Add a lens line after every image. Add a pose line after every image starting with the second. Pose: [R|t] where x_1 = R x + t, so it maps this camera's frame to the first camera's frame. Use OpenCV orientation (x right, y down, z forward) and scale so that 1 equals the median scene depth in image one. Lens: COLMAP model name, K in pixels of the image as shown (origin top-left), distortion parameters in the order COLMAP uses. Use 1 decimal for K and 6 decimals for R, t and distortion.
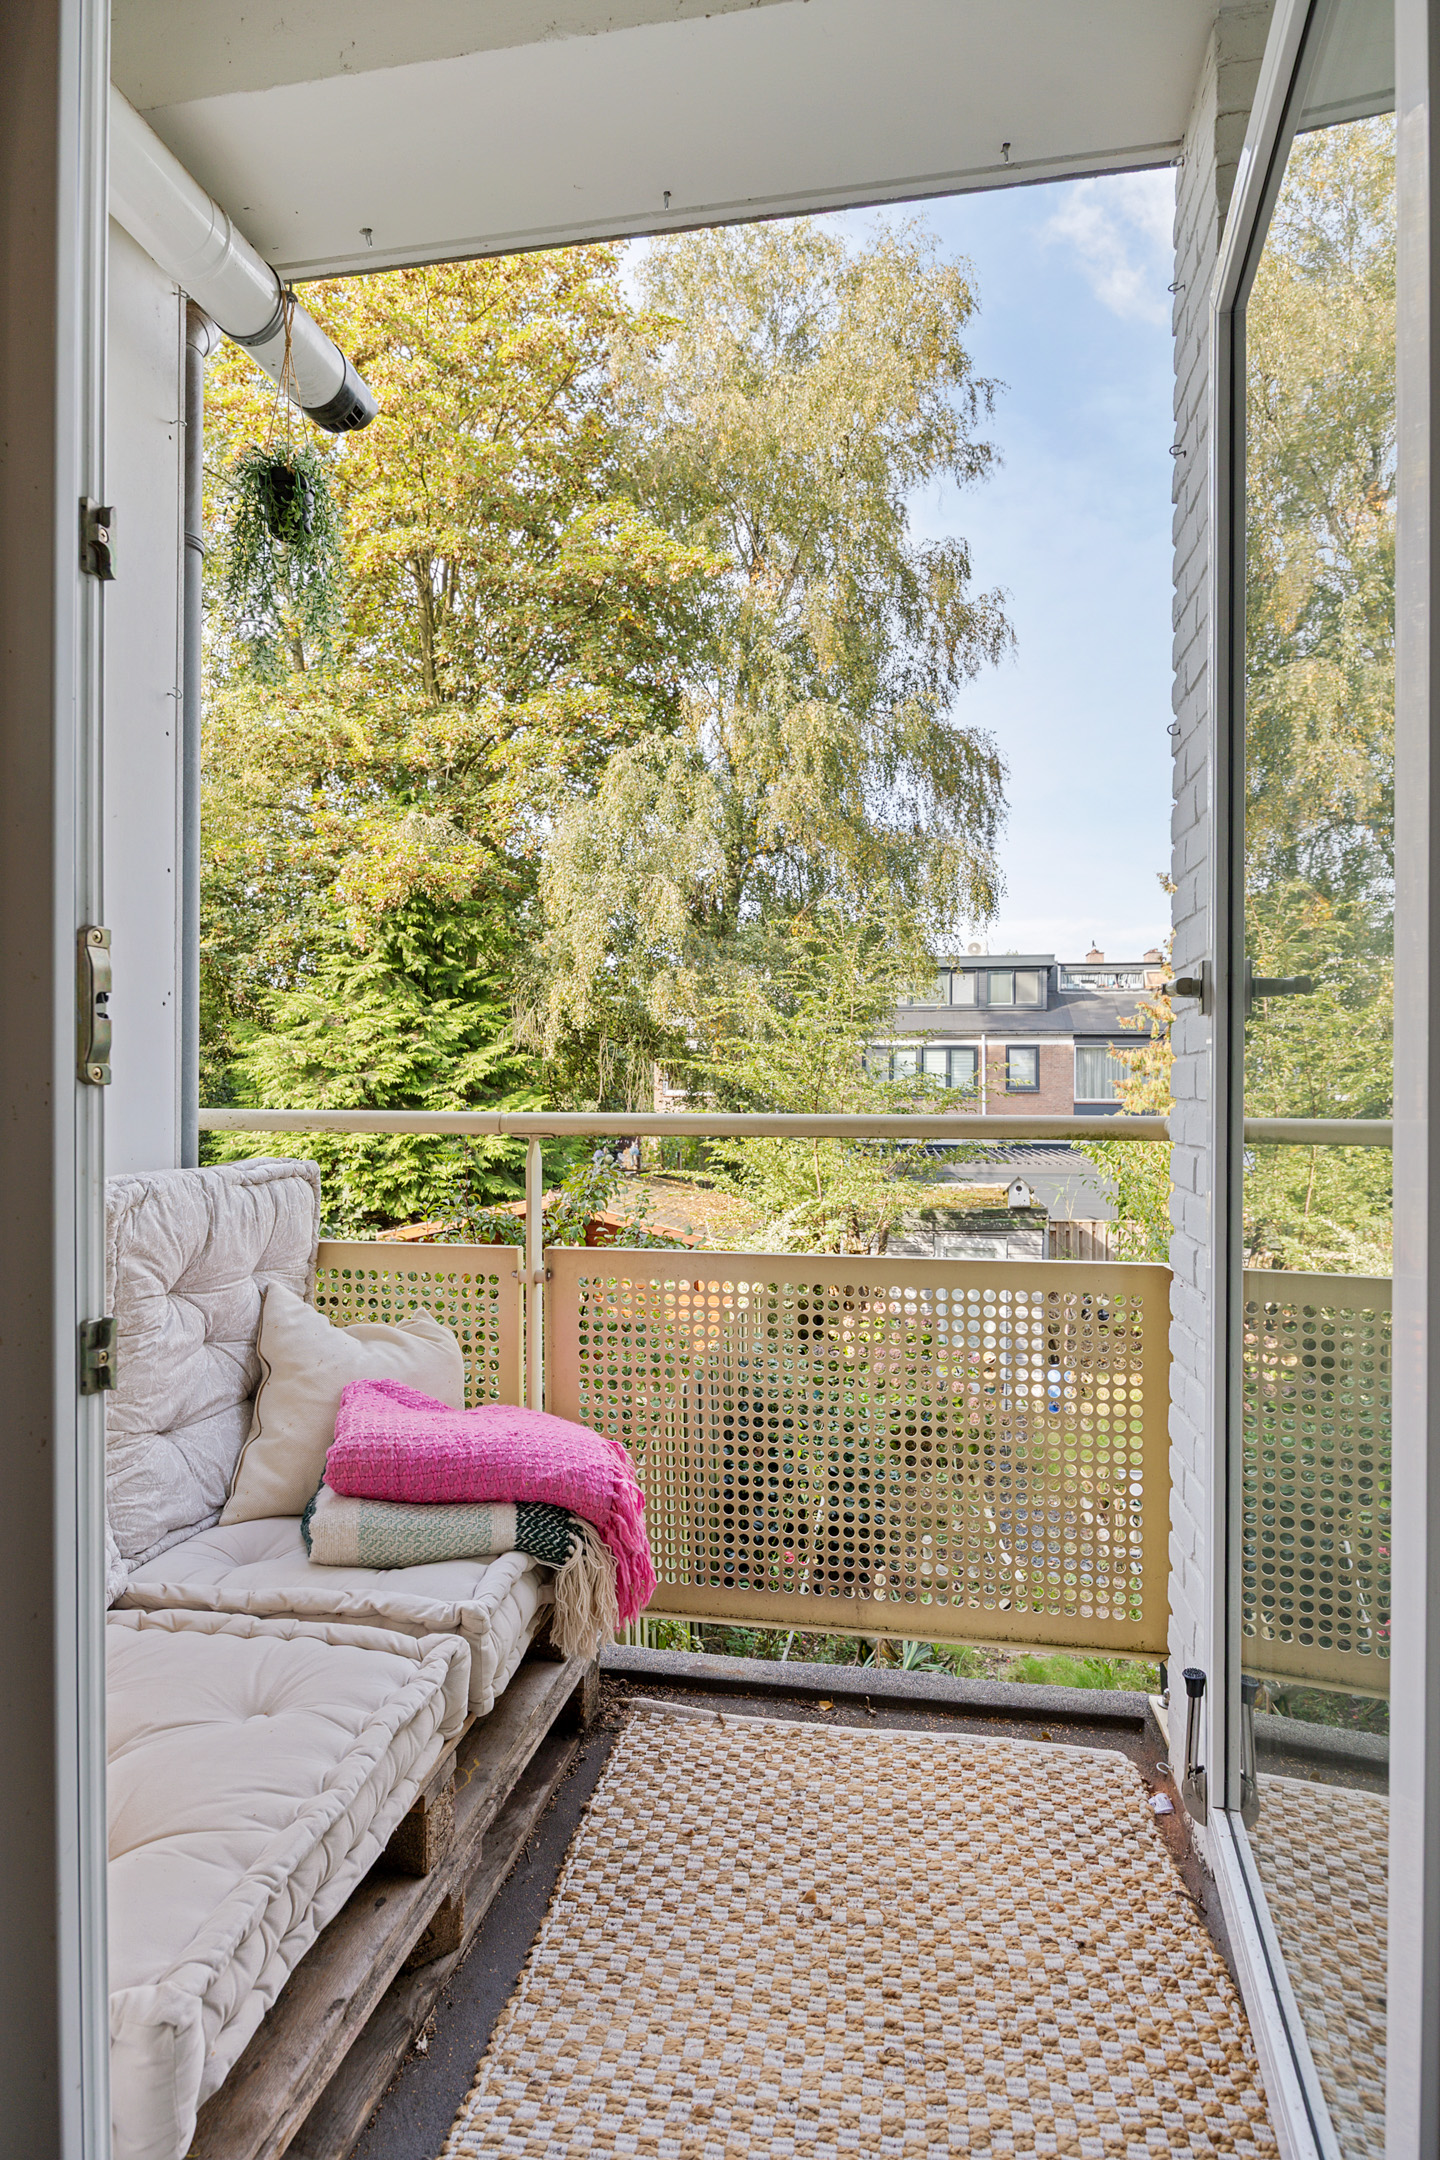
lens RADIAL K [[1129.9, 0, 739.0], [0, 1129.9, 1098.2], [0, 0, 1]] dist [-0.010925, 0.004480]
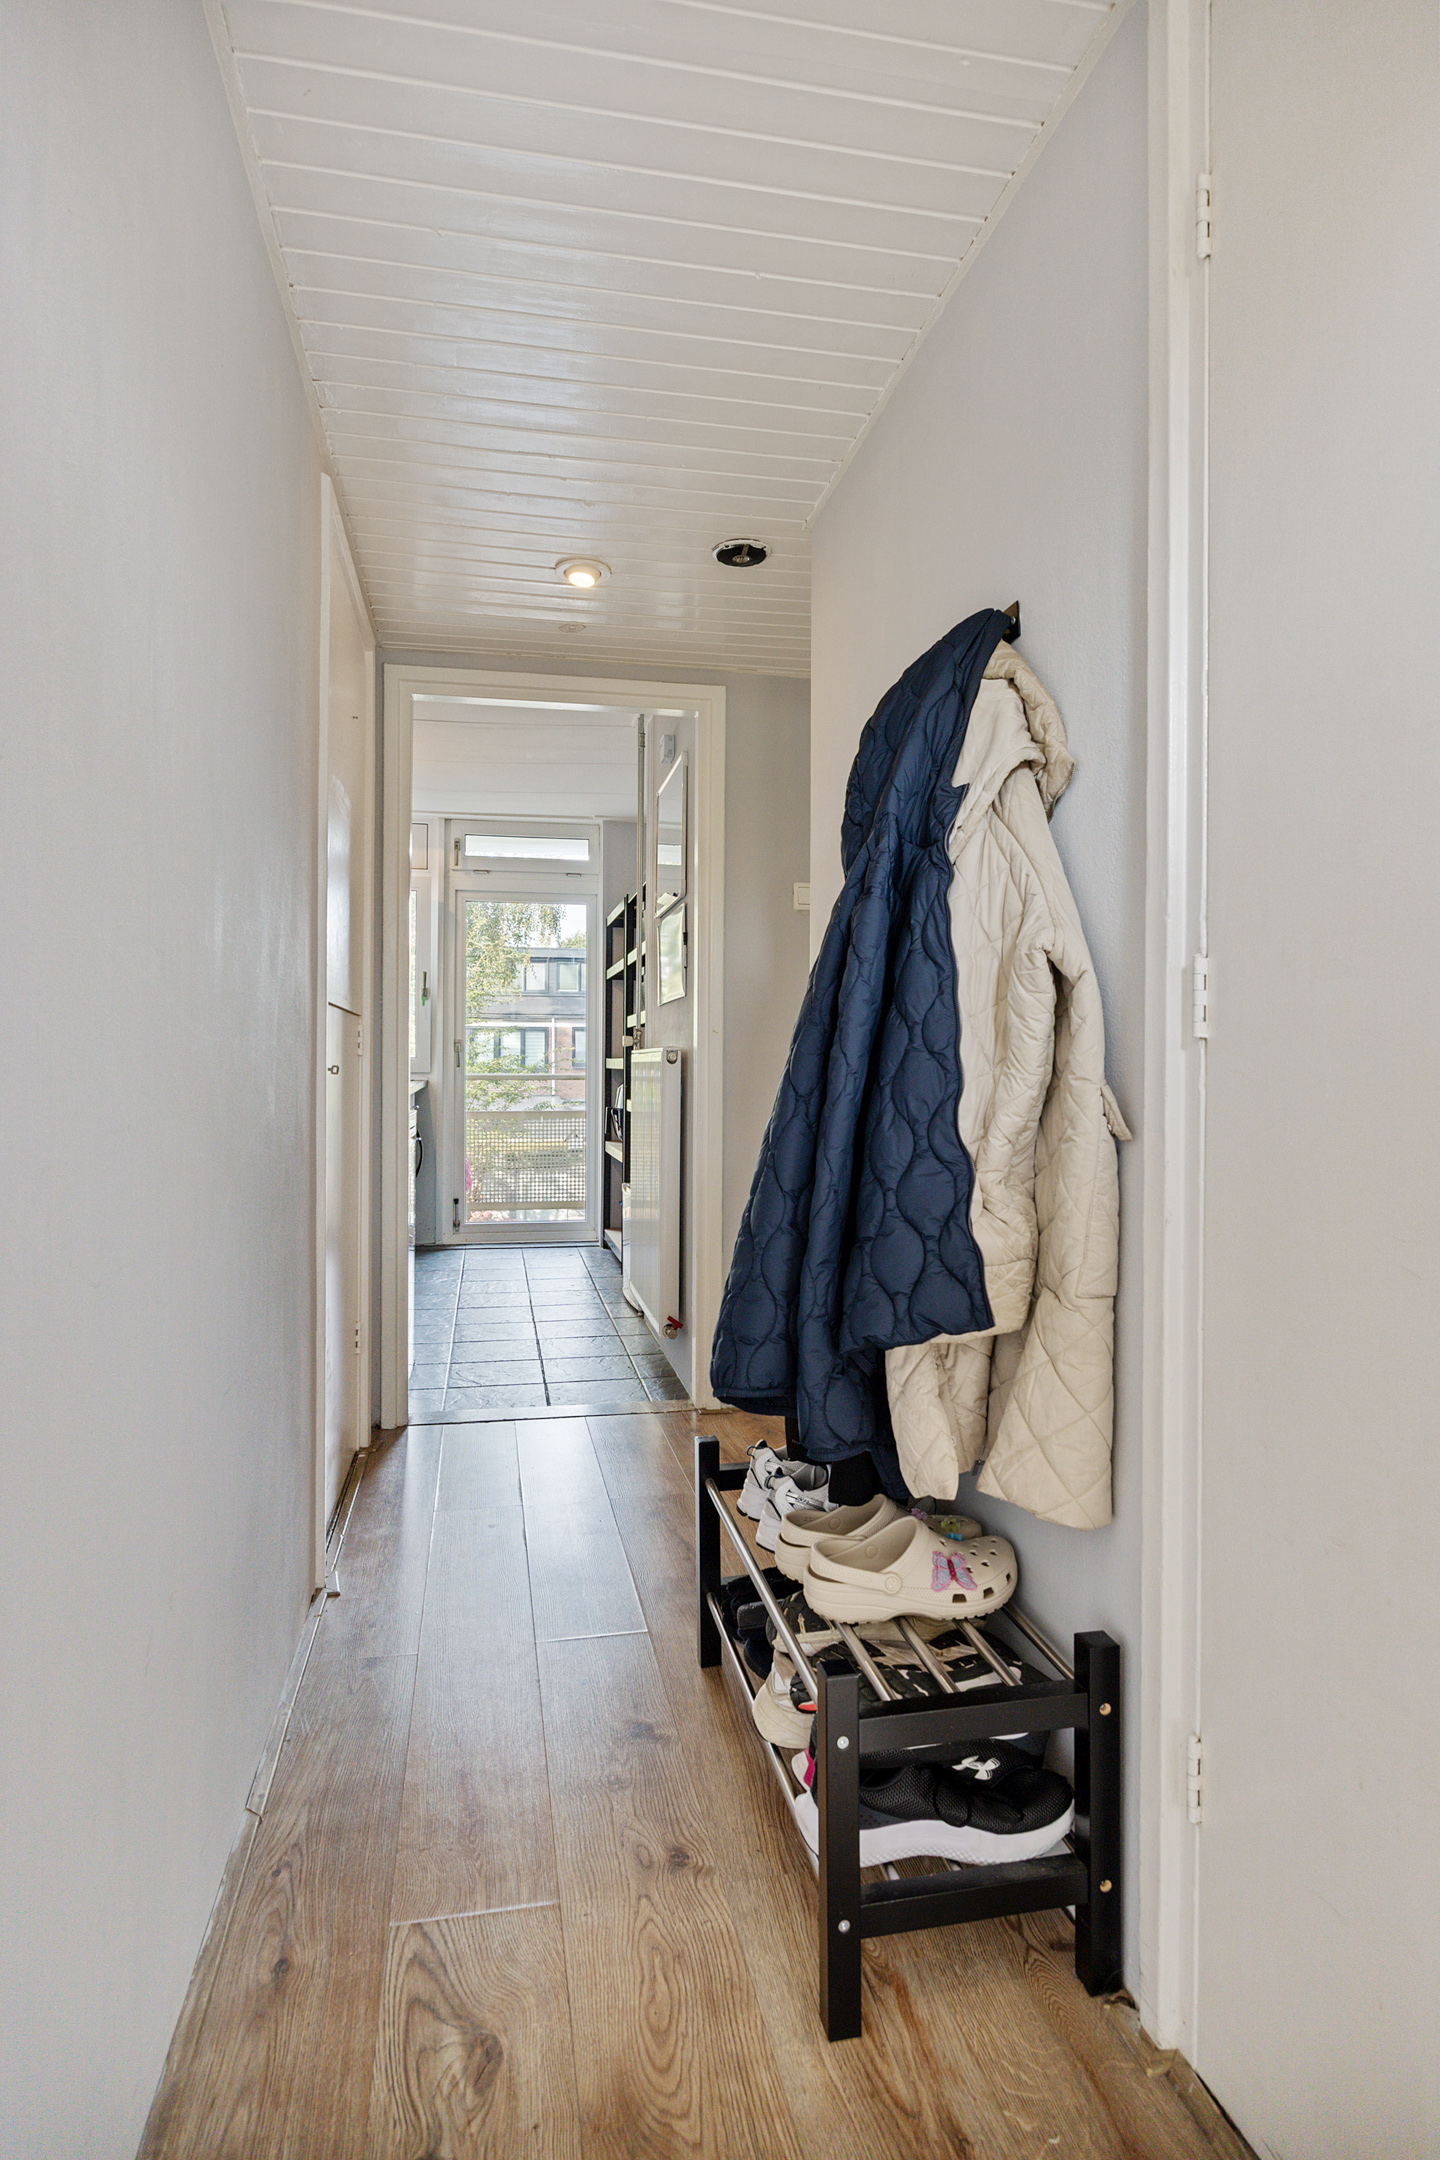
lens RADIAL K [[1165.6, 0, 721.6], [0, 1165.6, 1073.1], [0, 0, 1]] dist [-0.000321, -0.000005]
pose [[0.937851, -0.000964, 0.347036, -0.067180], [0.001203, 0.999999, -0.000474, 0.000701], [-0.347036, 0.000862, 0.937852, -0.335403]]
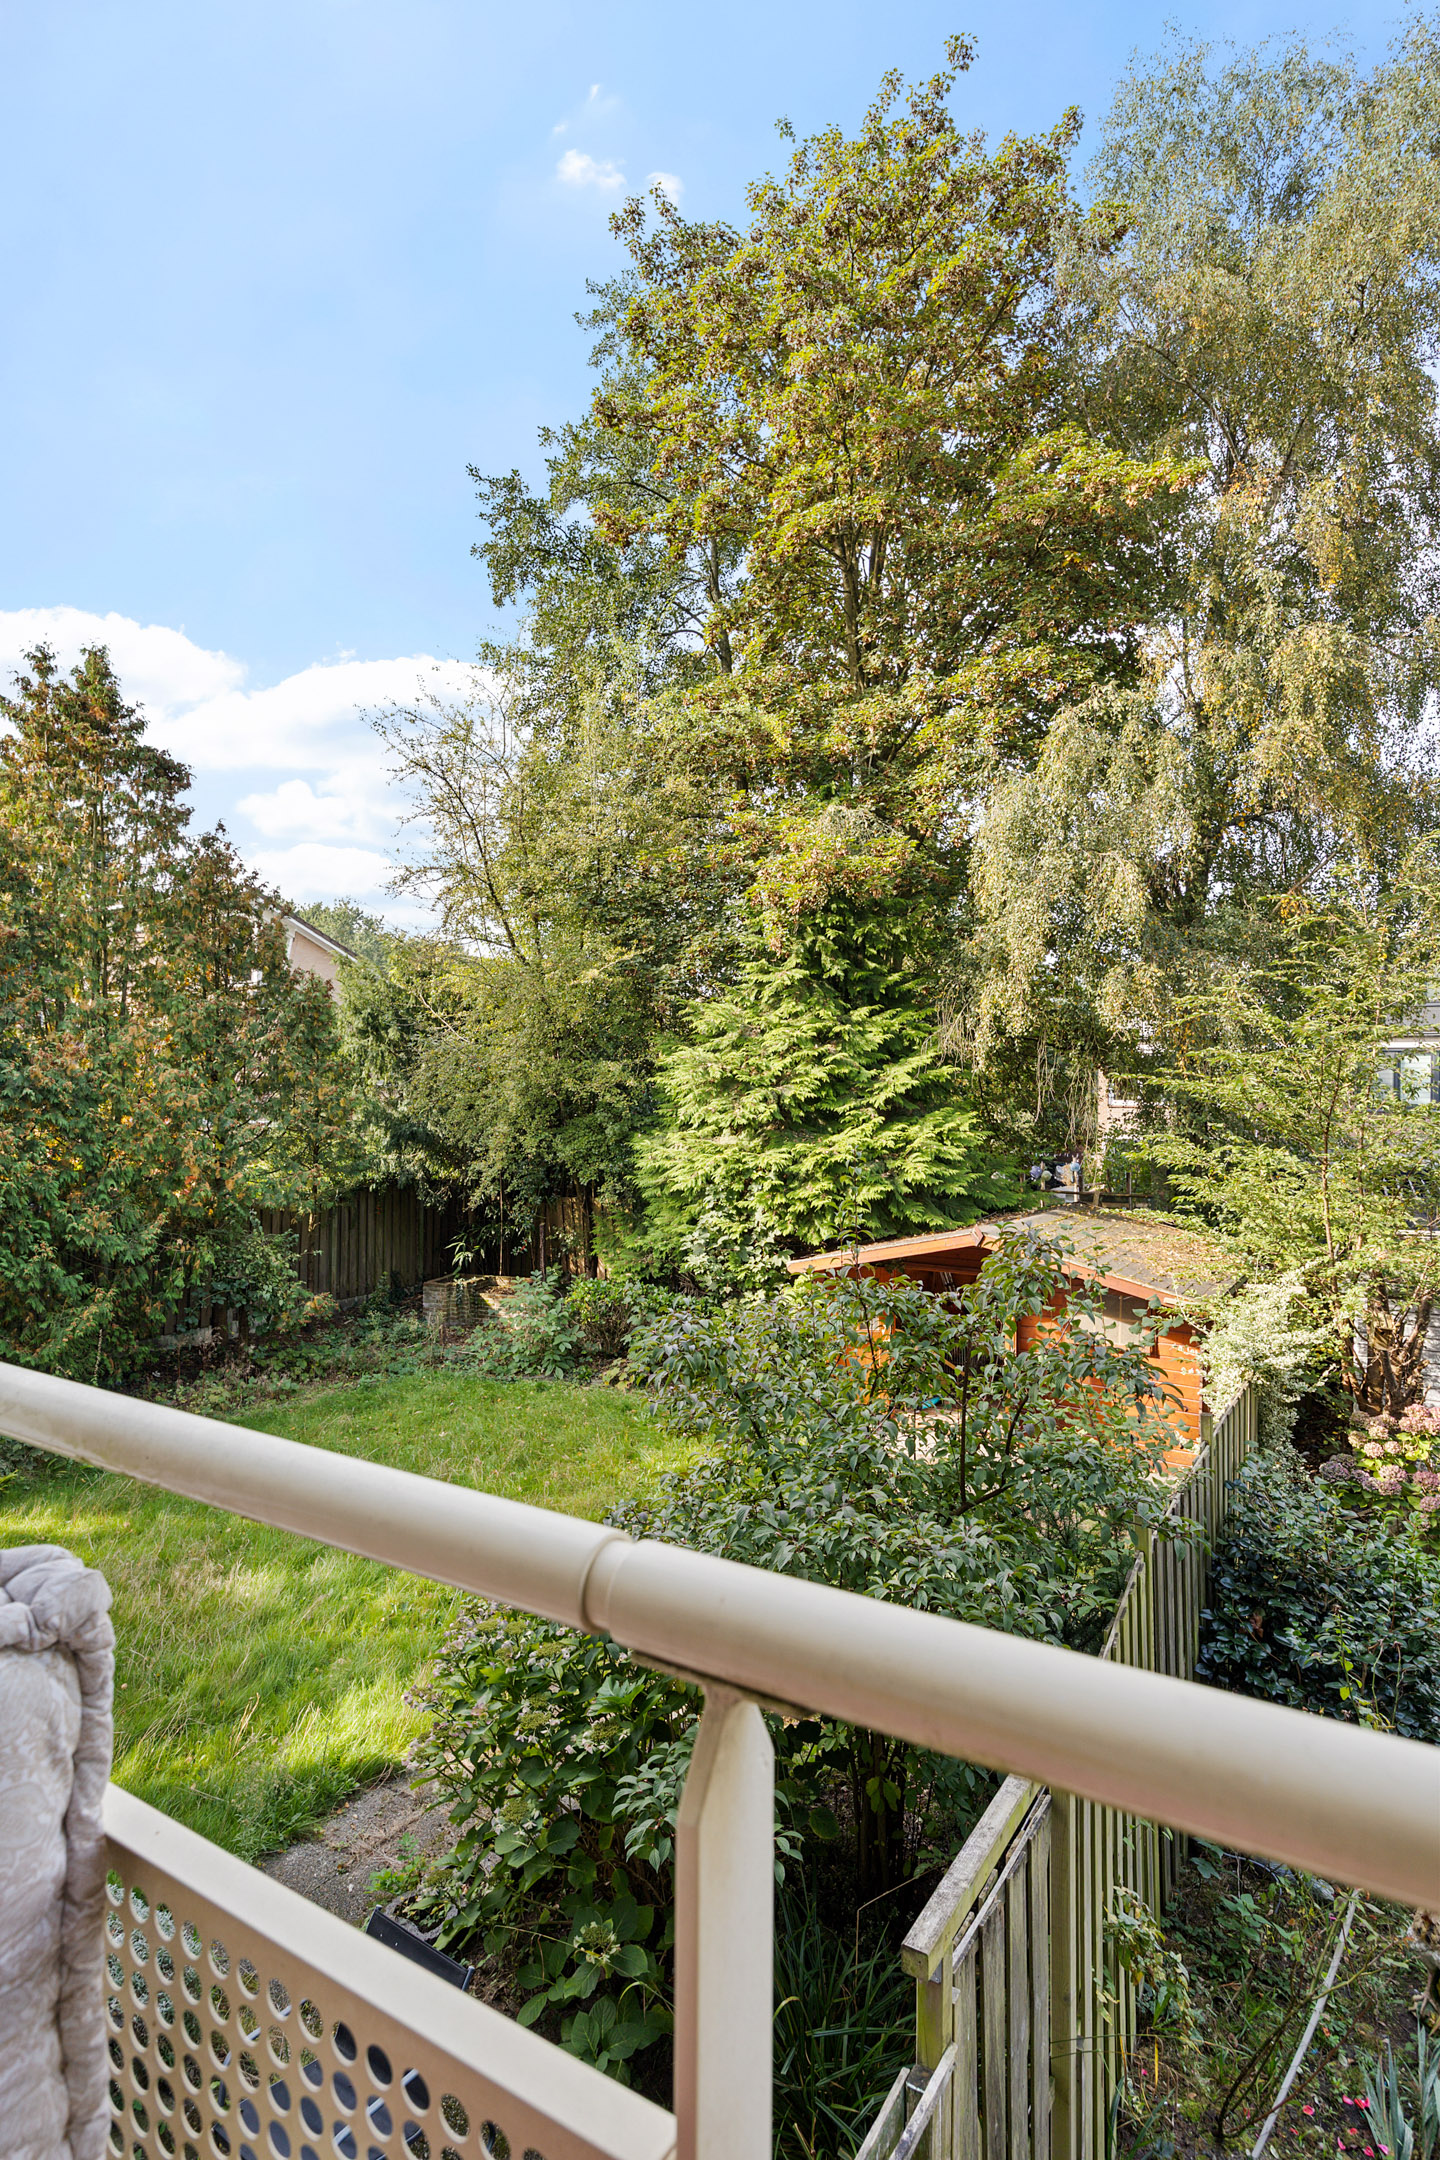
lens RADIAL K [[1129.9, 0, 727.8], [0, 1129.9, 1101.1], [0, 0, 1]] dist [-0.010925, 0.004480]
pose [[0.925092, 0.008108, -0.379658, -0.013330], [-0.008175, 0.999966, 0.001436, -0.010256], [0.379656, 0.001775, 0.925126, 0.102540]]
